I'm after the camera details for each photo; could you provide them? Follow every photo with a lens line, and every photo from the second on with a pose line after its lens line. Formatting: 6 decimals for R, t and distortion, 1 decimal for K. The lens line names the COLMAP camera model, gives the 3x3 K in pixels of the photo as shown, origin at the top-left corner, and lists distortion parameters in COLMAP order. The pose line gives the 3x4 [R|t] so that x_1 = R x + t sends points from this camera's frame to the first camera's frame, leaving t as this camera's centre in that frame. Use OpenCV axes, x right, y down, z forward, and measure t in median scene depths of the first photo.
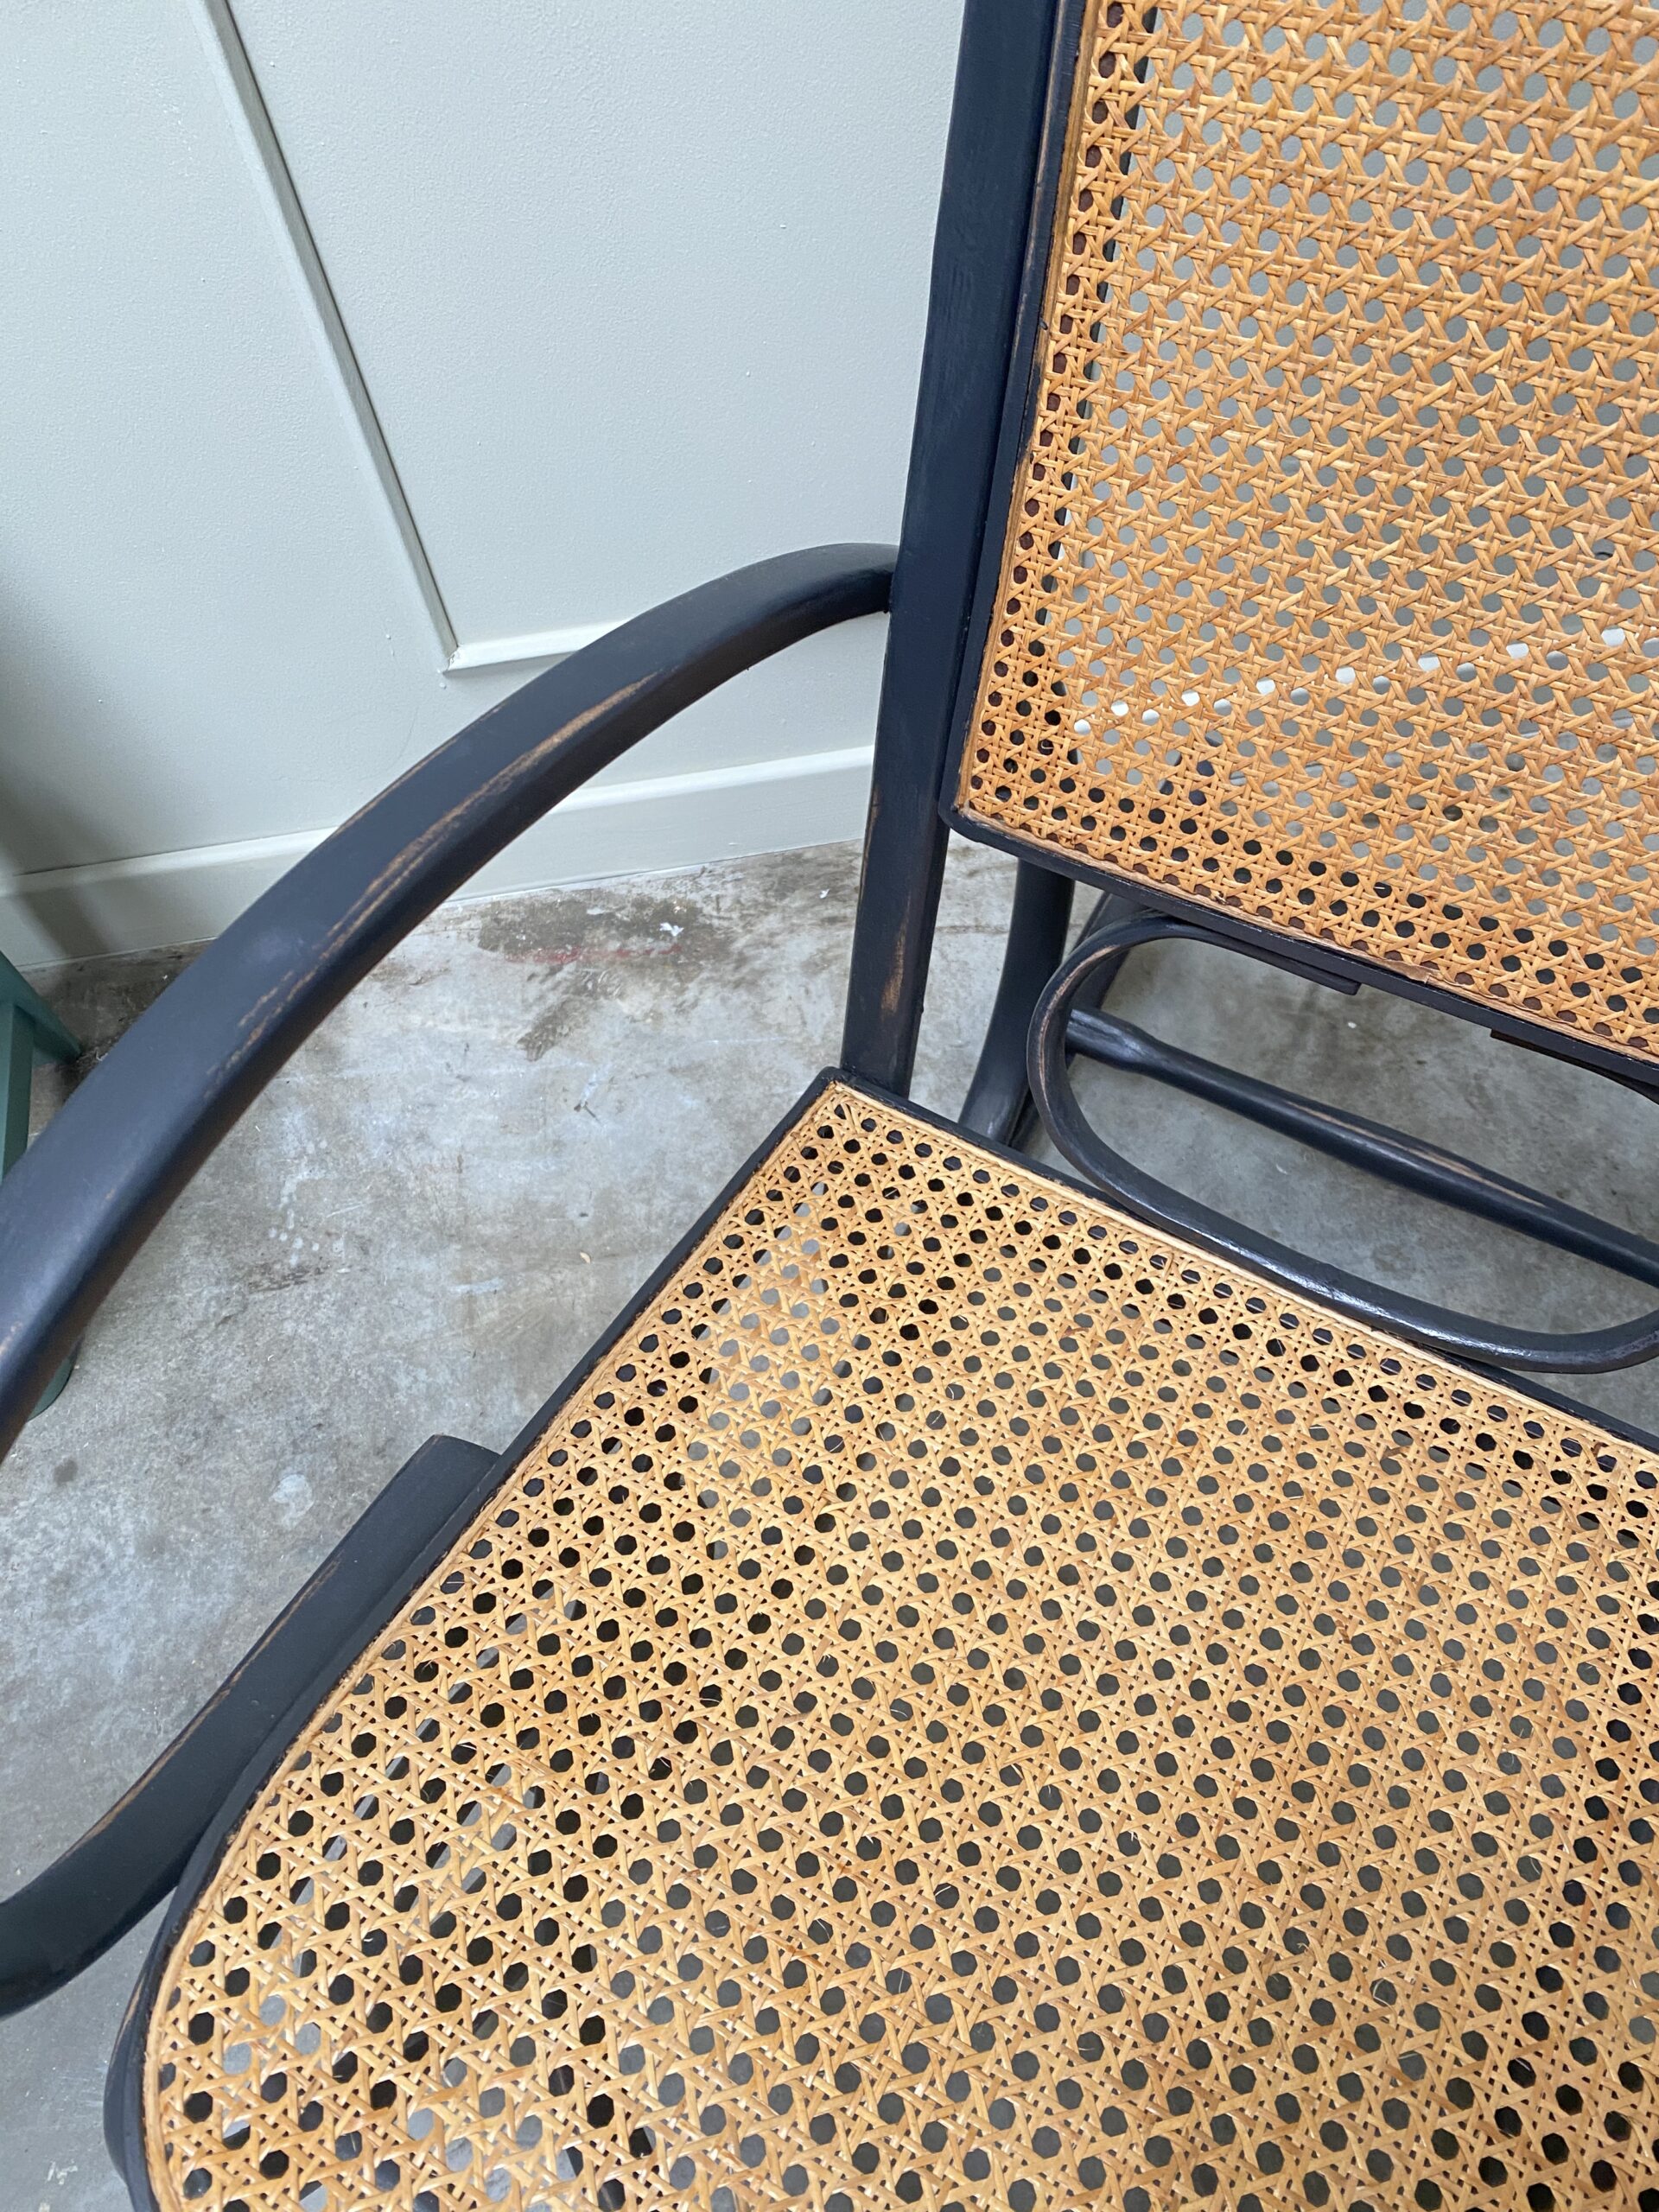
lens RADIAL K [[1684.3, 0, 829.4], [0, 1684.3, 1098.0], [0, 0, 1]] dist [0.002746, 0.003207]
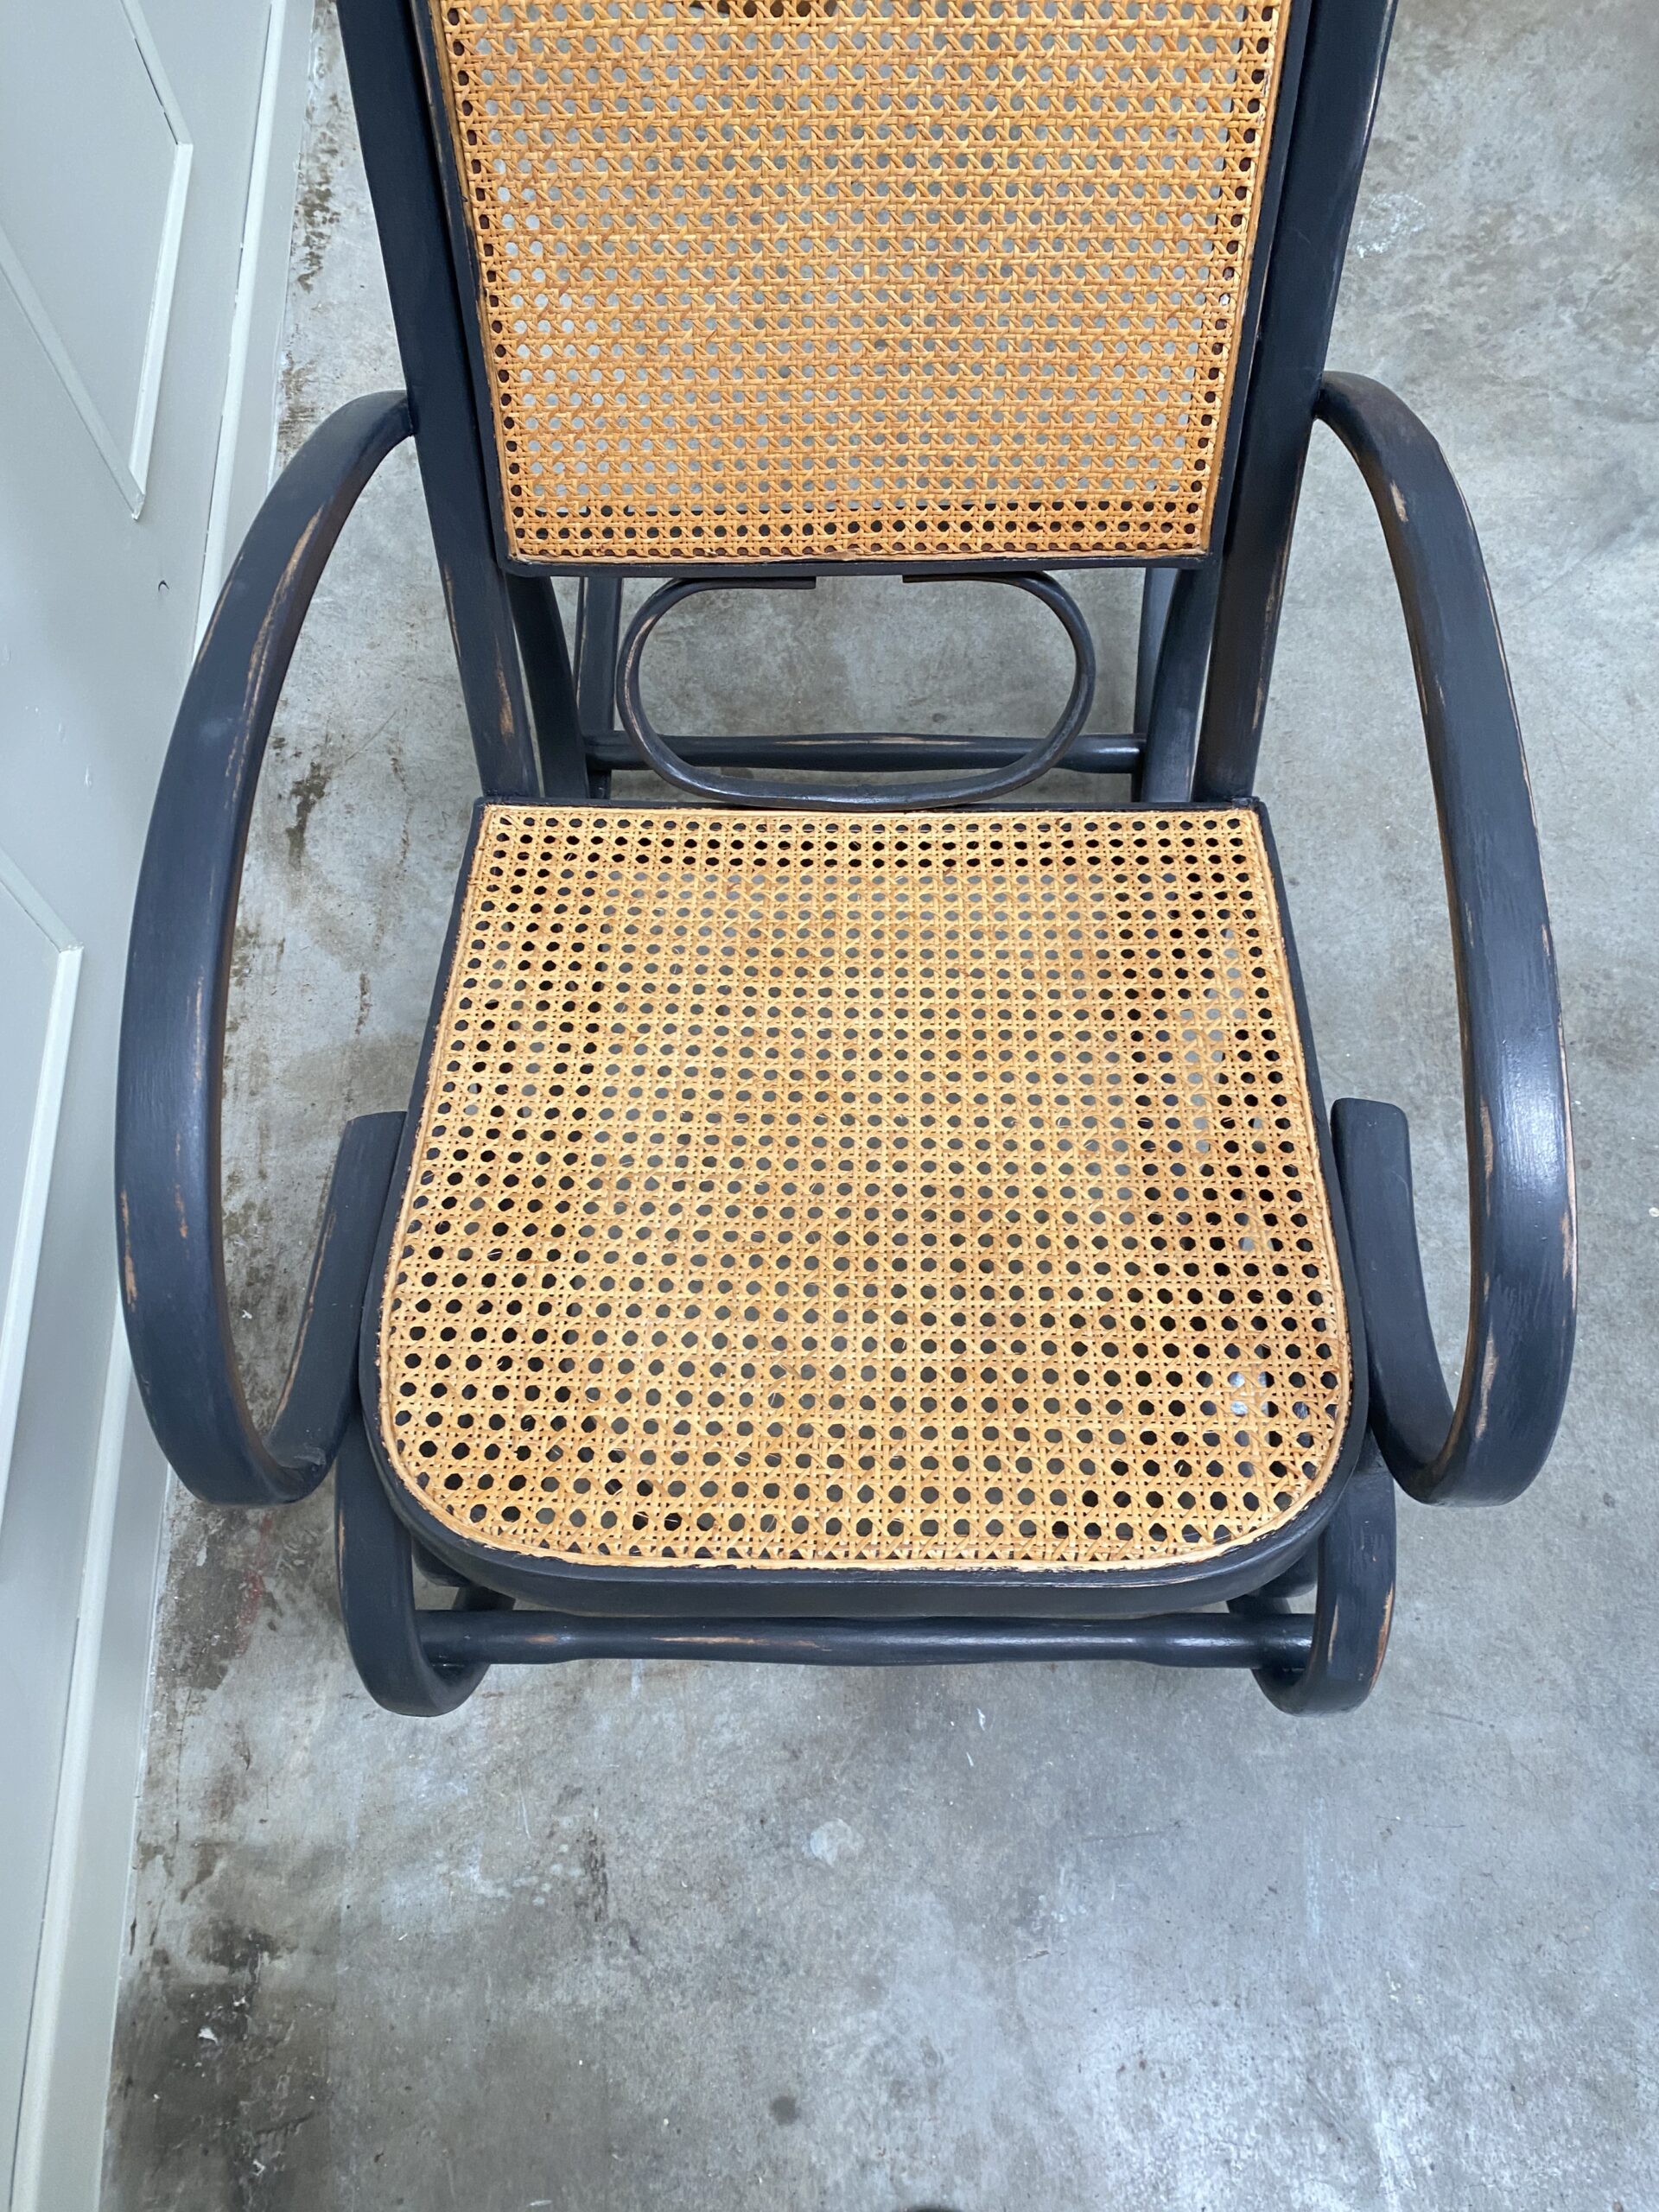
lens RADIAL K [[1700.5, 0, 825.9], [0, 1700.5, 1095.3], [0, 0, 1]] dist [0.176809, -0.294076]
pose [[0.871942, -0.405317, 0.274654, -0.303950], [0.382592, 0.914097, 0.134354, 0.158621], [-0.305516, -0.012069, 0.952110, -0.504015]]
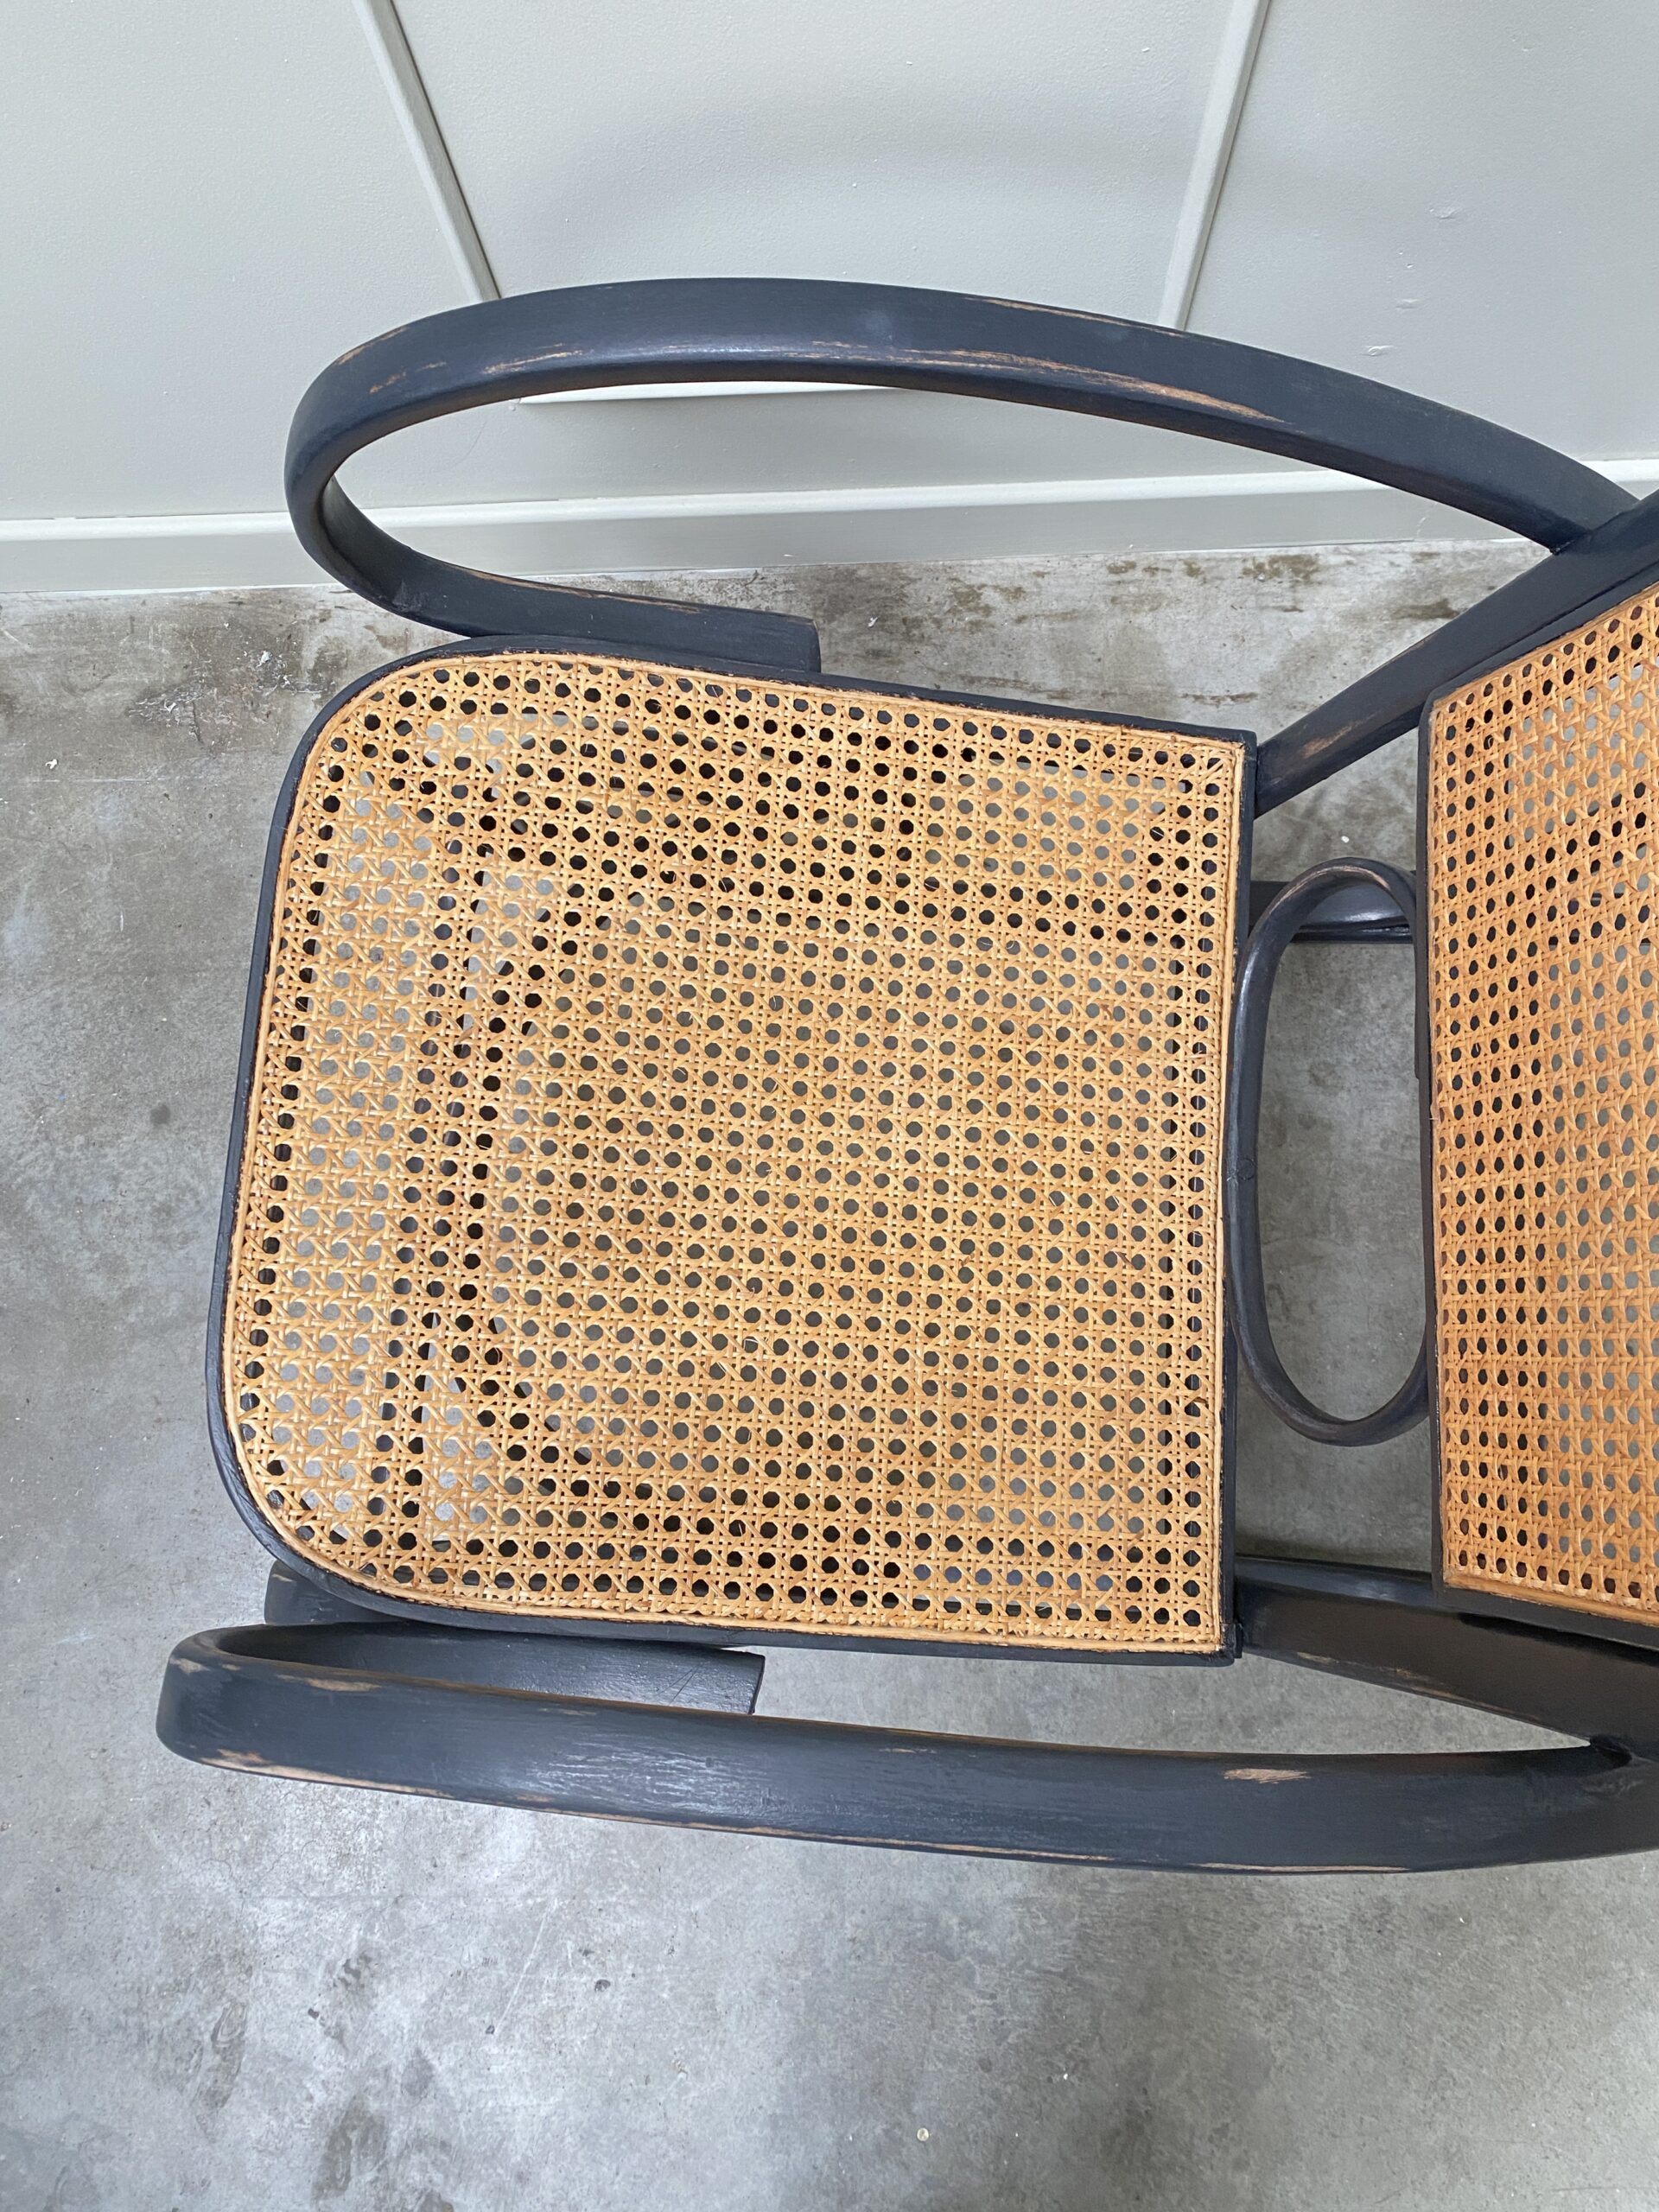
lens RADIAL K [[1673.5, 0, 825.5], [0, 1673.5, 1081.8], [0, 0, 1]] dist [0.158874, -0.330356]
pose [[0.446254, 0.890143, -0.092214, 0.251550], [-0.761707, 0.431899, 0.482975, -0.339469], [0.469744, -0.145290, 0.870765, -0.260079]]
